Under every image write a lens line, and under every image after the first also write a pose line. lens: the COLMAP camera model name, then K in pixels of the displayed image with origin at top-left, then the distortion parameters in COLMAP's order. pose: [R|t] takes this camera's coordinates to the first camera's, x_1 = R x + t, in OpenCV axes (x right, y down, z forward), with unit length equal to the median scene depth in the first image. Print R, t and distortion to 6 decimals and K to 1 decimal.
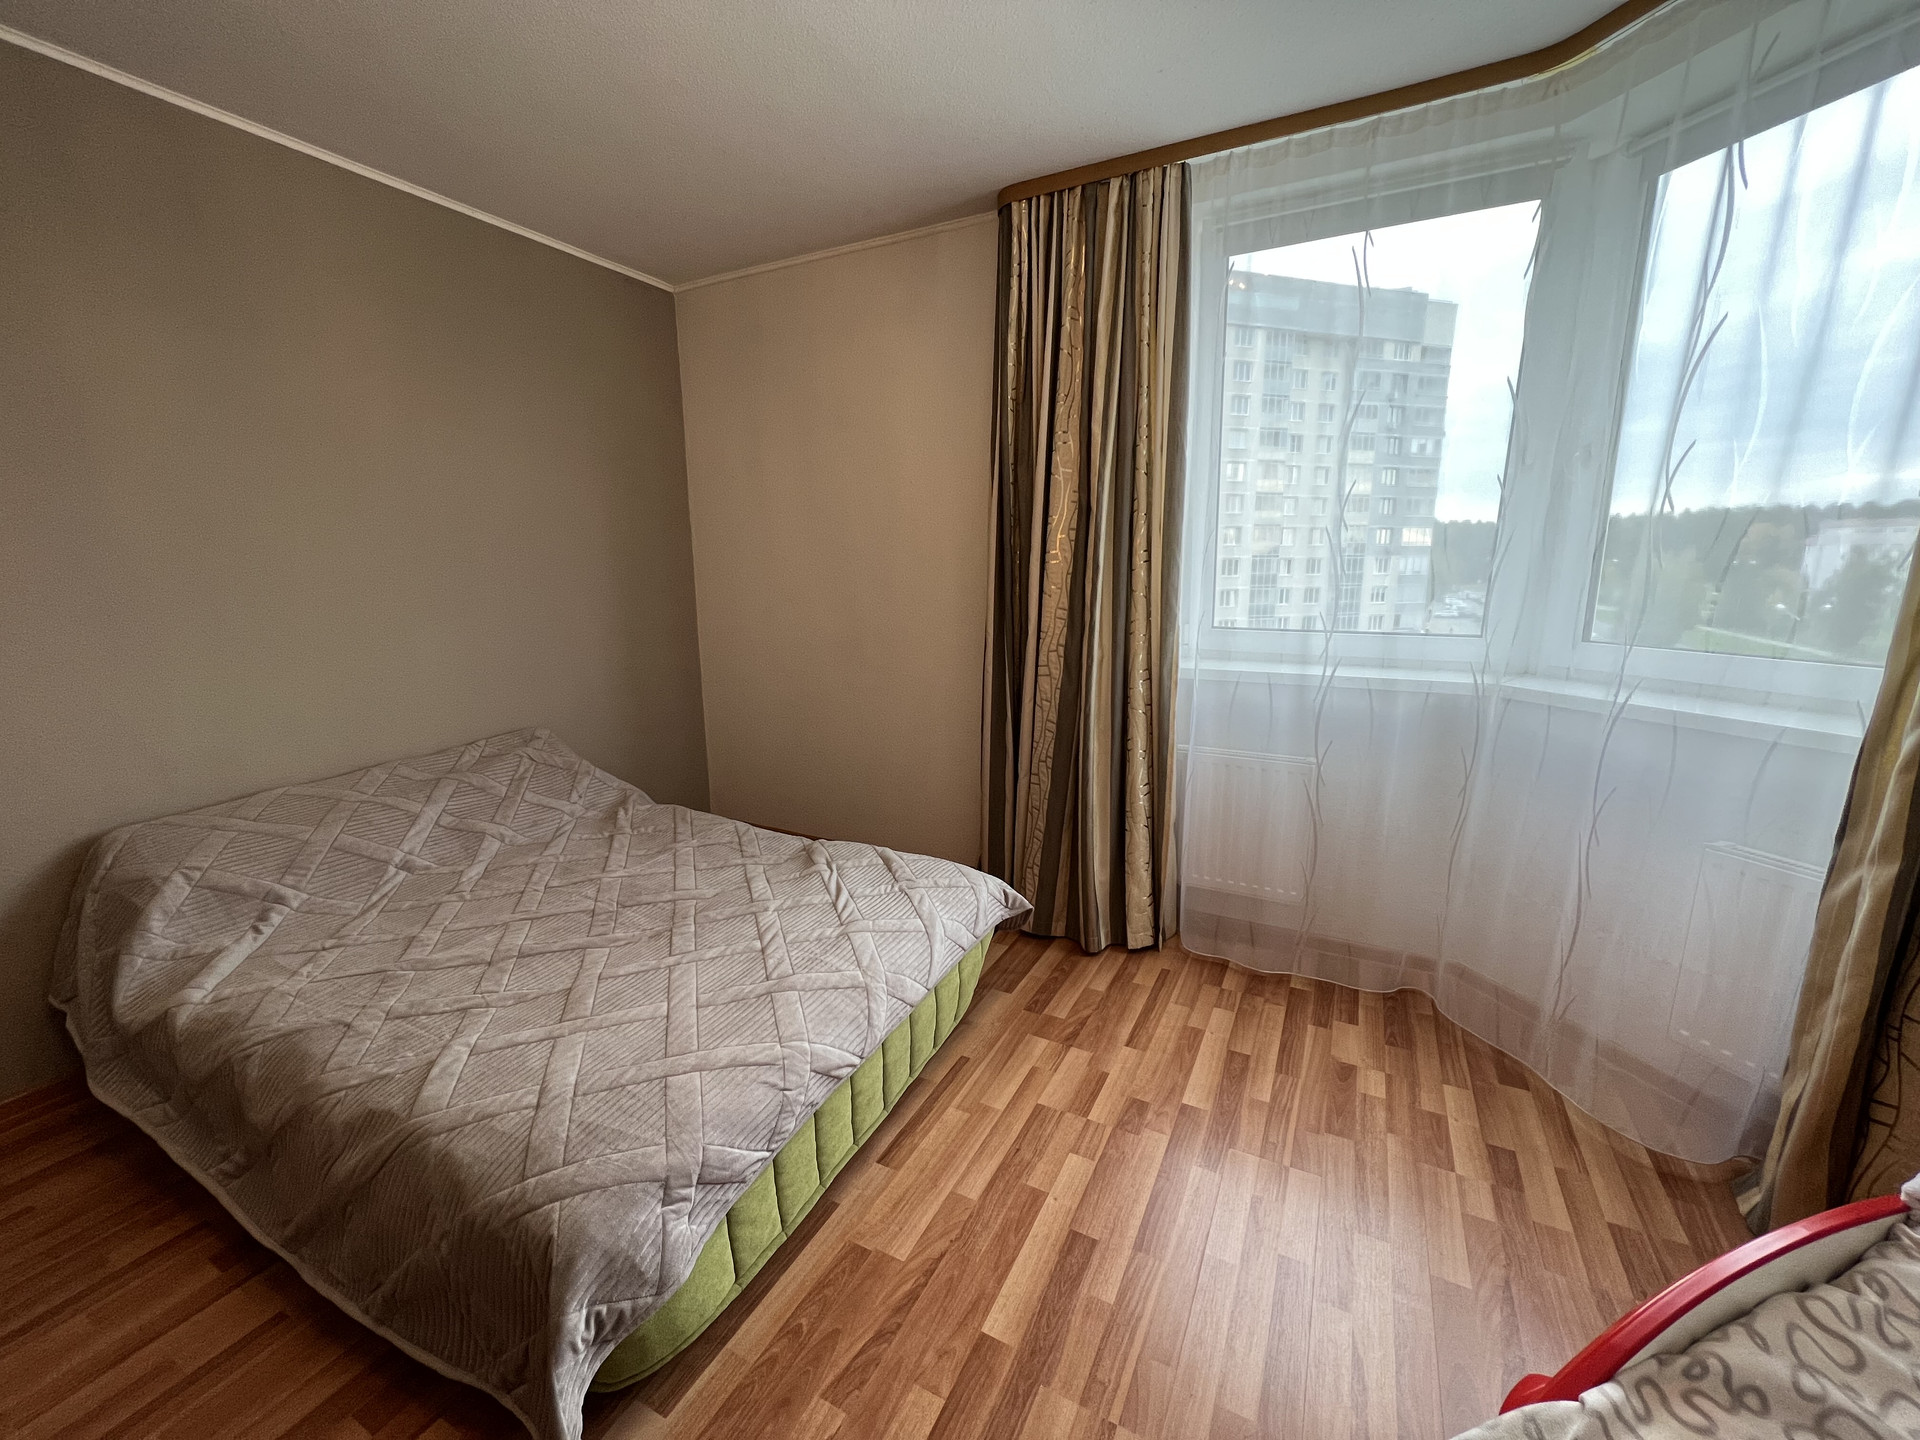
lens RADIAL K [[767.6, 0, 957.3], [0, 767.6, 717.6], [0, 0, 1]] dist [-0.002135, 0.000581]
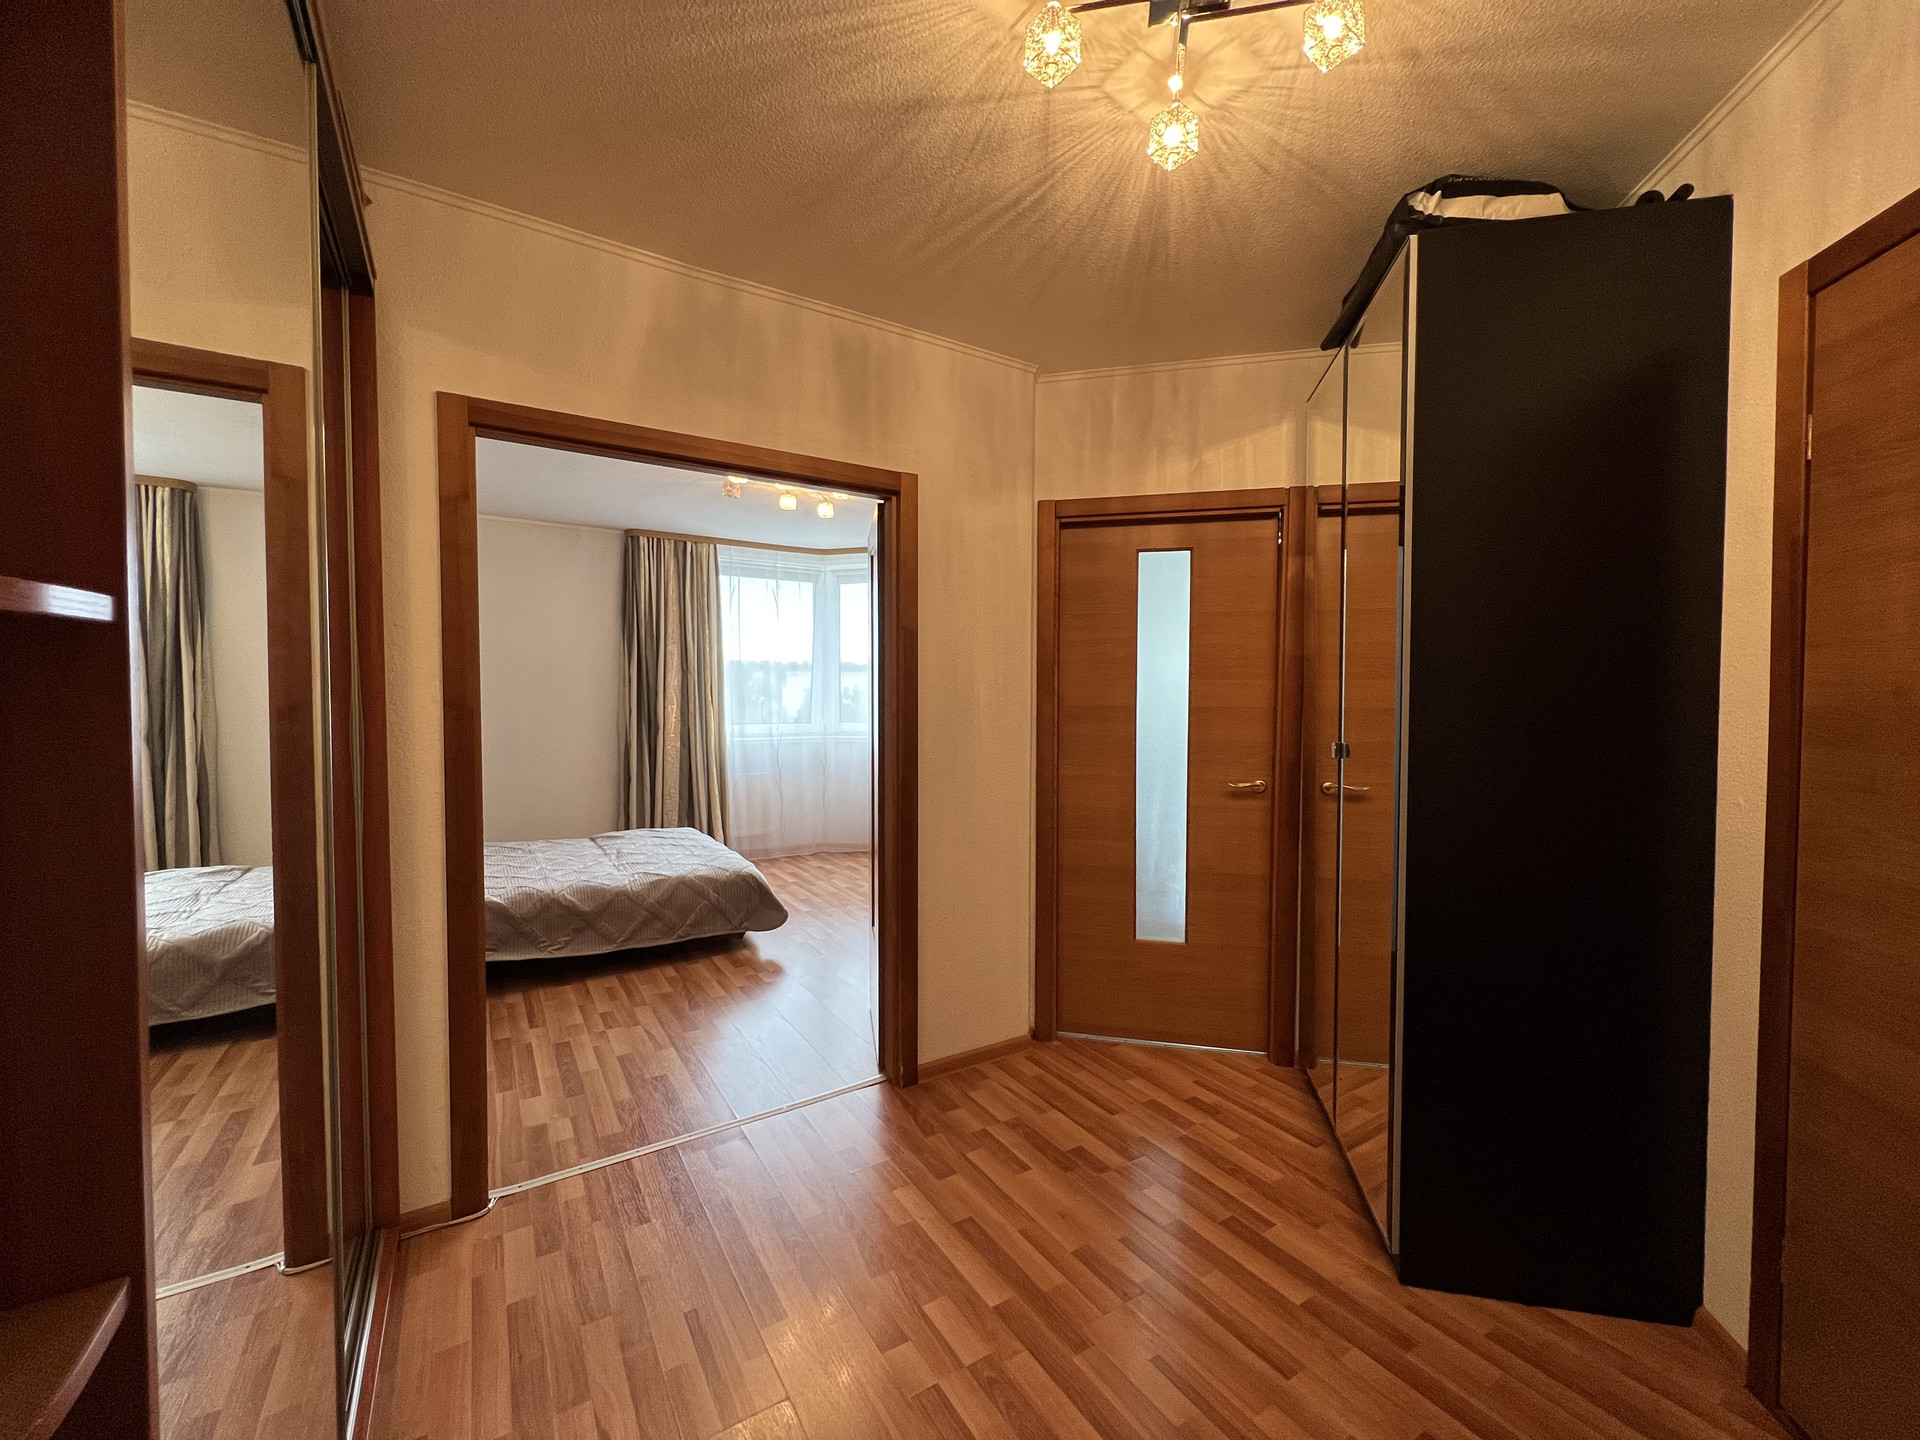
lens RADIAL K [[770.6, 0, 952.5], [0, 770.6, 717.7], [0, 0, 1]] dist [-0.004836, 0.001982]
pose [[0.498926, -0.014047, 0.866530, -2.072351], [0.164564, 0.983213, -0.078813, 0.252467], [-0.850877, 0.181922, 0.492862, -1.138267]]
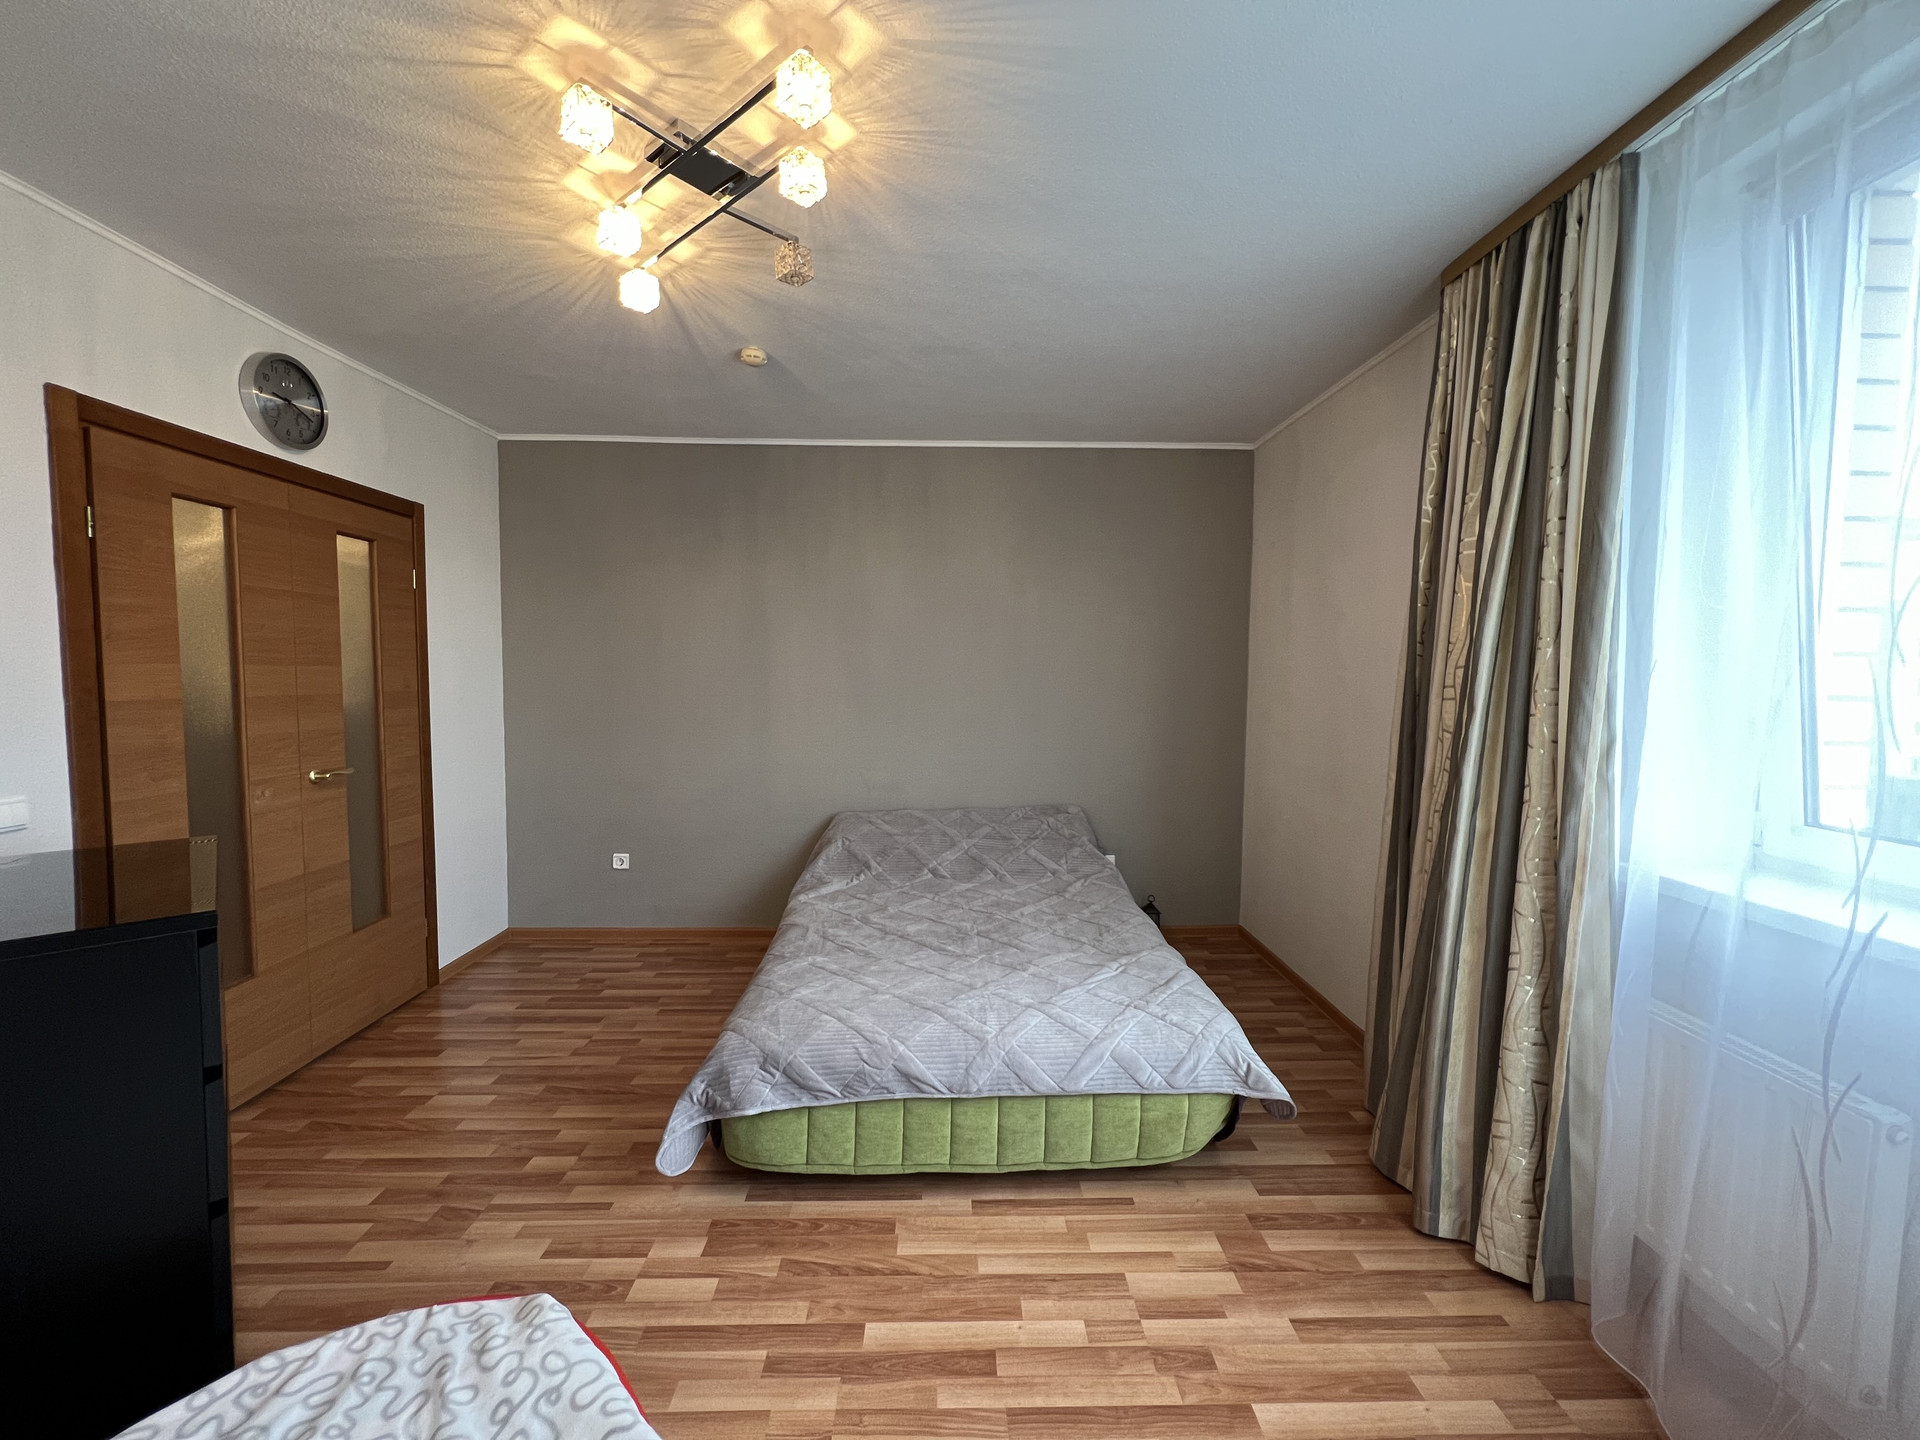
lens RADIAL K [[767.6, 0, 955.7], [0, 767.6, 717.4], [0, 0, 1]] dist [-0.002135, 0.000581]
pose [[0.481537, 0.064250, -0.874067, 0.863532], [-0.184557, 0.982380, -0.029464, -0.103048], [0.856773, 0.175503, 0.484910, 0.288684]]
